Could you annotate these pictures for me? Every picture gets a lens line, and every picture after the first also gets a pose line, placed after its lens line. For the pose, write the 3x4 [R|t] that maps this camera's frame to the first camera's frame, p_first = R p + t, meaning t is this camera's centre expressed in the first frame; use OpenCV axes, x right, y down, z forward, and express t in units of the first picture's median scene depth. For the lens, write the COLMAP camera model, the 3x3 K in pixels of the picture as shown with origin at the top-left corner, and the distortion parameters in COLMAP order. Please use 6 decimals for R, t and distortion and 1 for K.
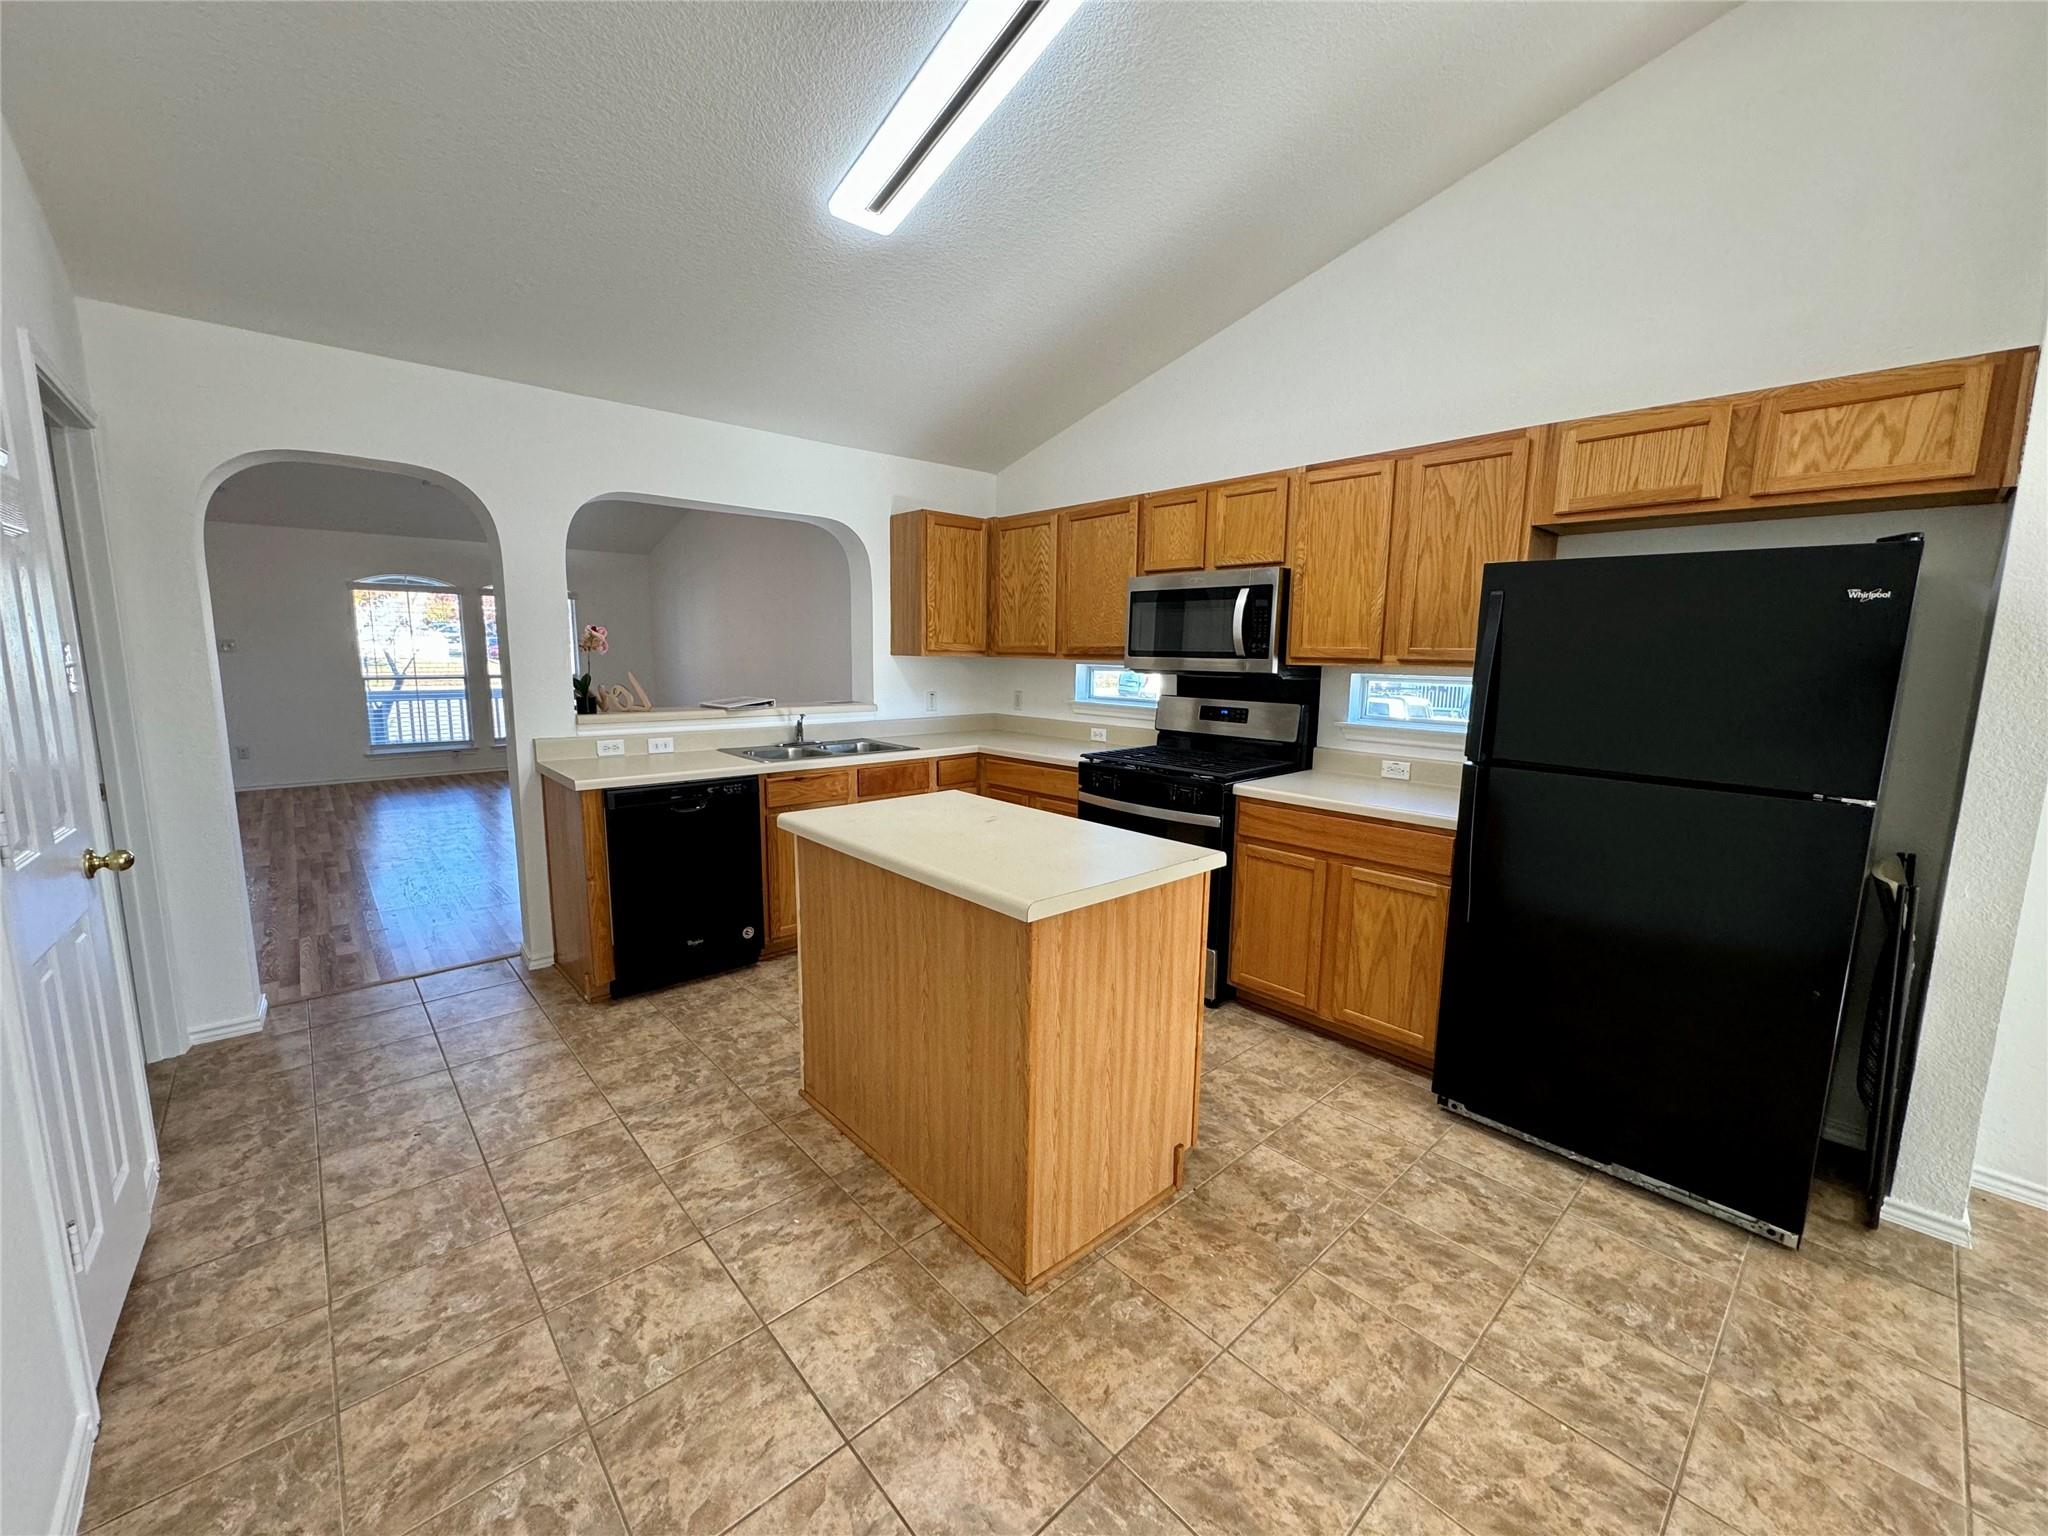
lens RADIAL K [[814.1, 0, 1024.3], [0, 814.1, 769.6], [0, 0, 1]] dist [0.001032, -0.000138]
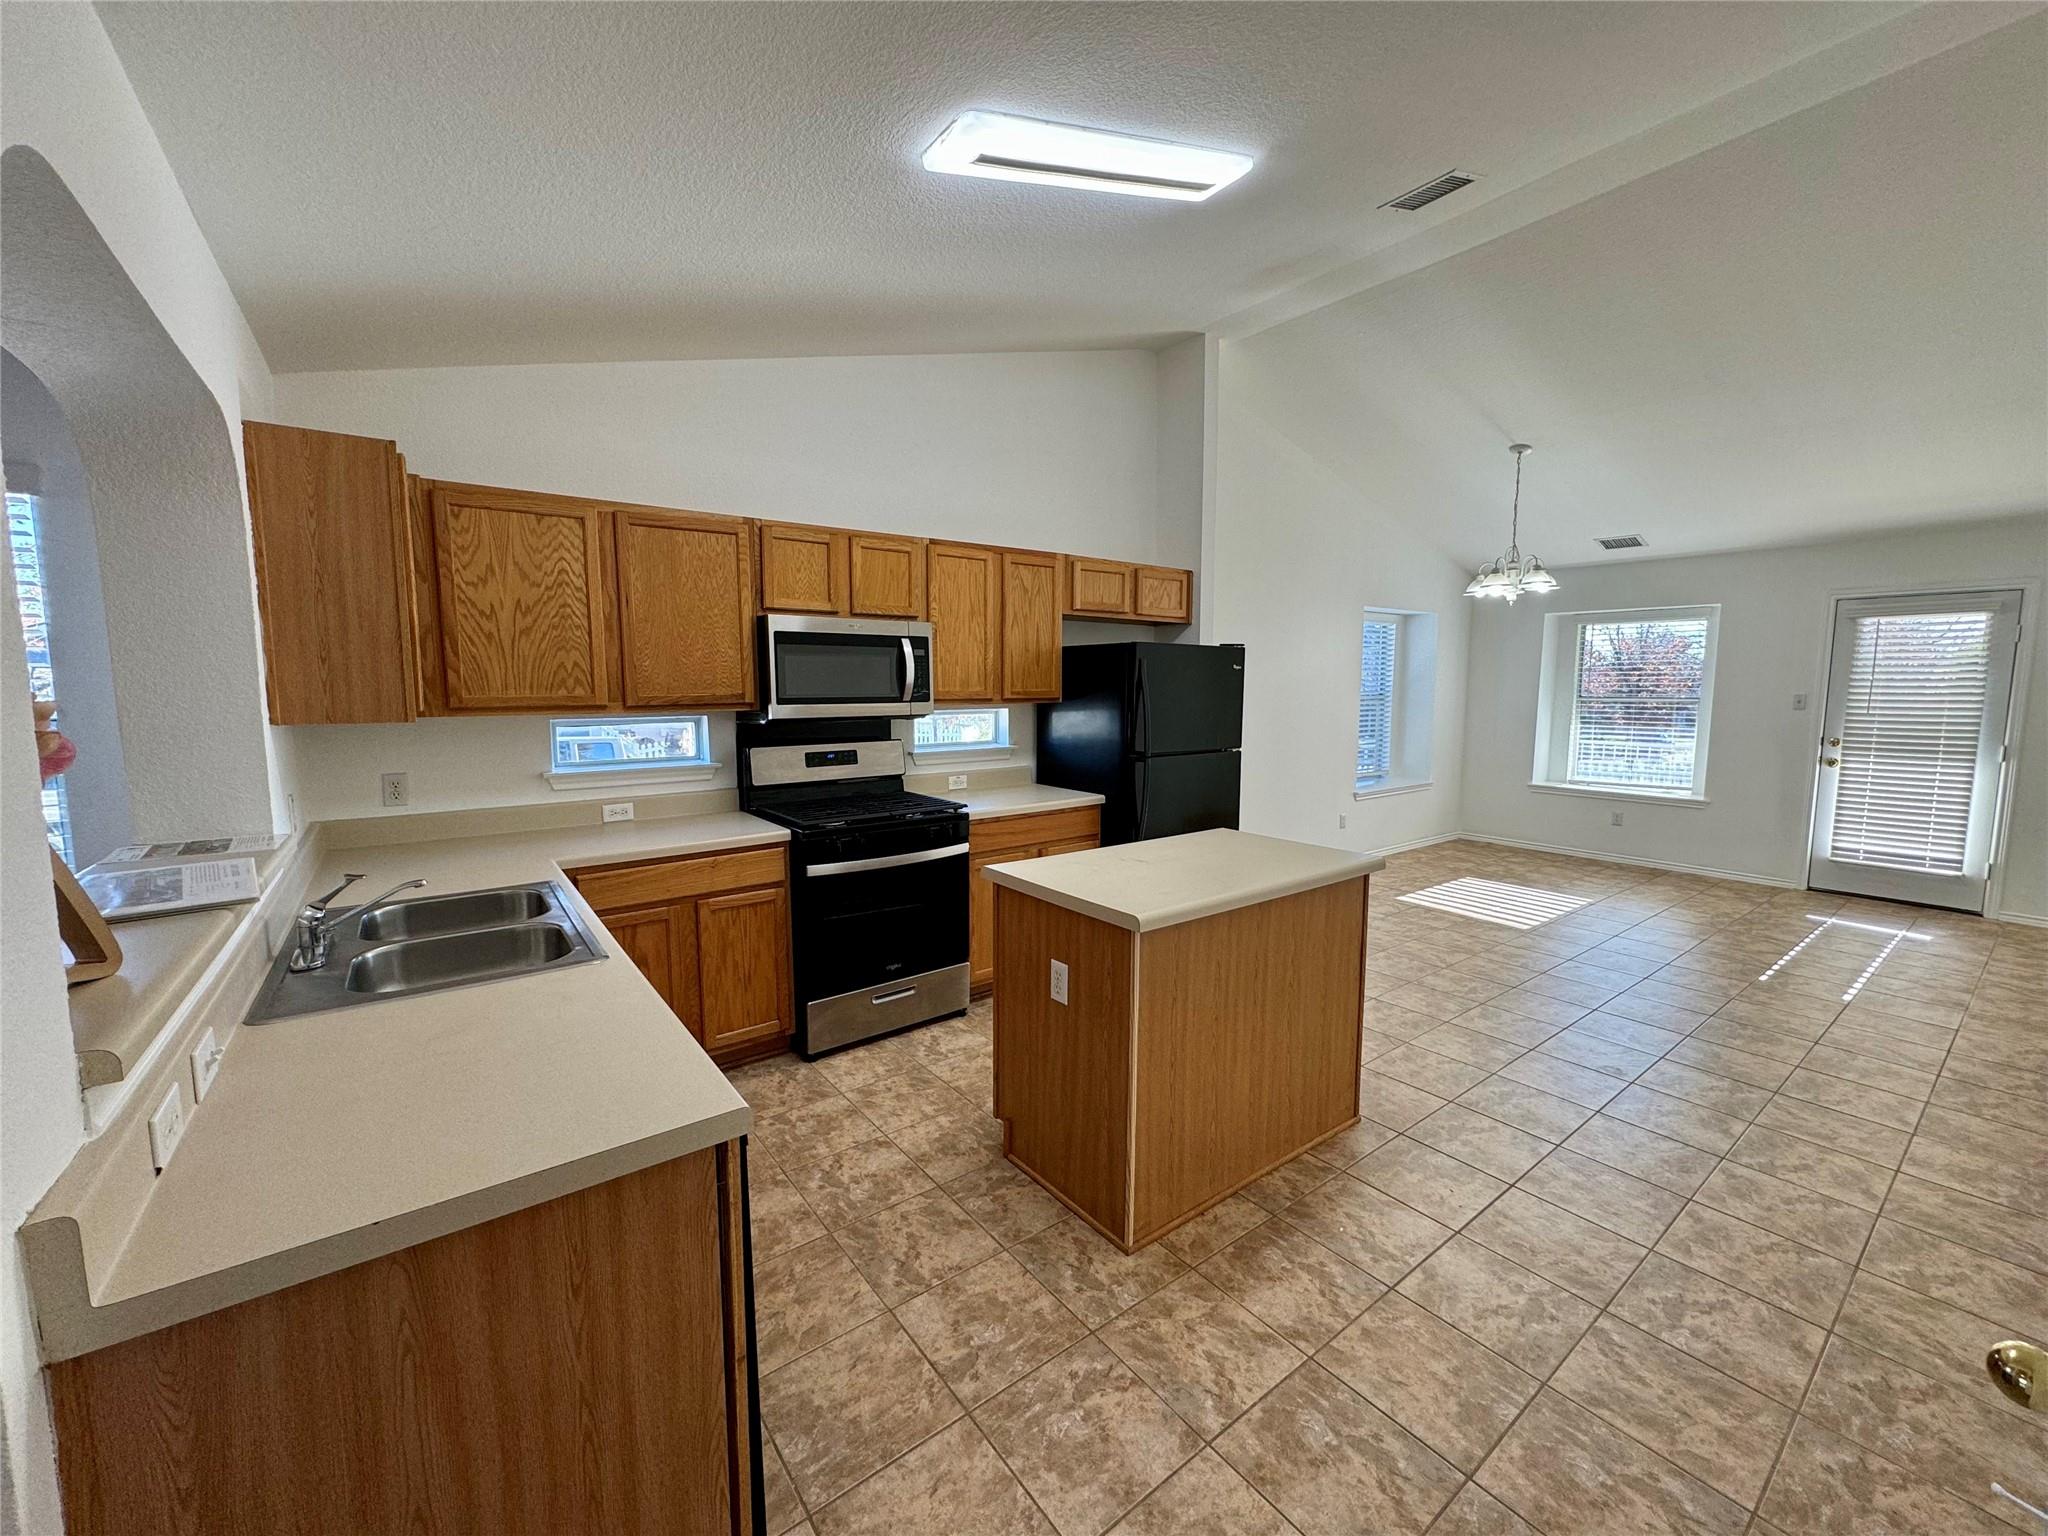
lens RADIAL K [[814.1, 0, 1026.1], [0, 814.1, 764.5], [0, 0, 1]] dist [0.001032, -0.000138]
pose [[0.085404, -0.116874, 0.989468, -1.141804], [0.148883, 0.983443, 0.103312, -0.202376], [-0.985160, 0.138491, 0.101391, 1.052173]]
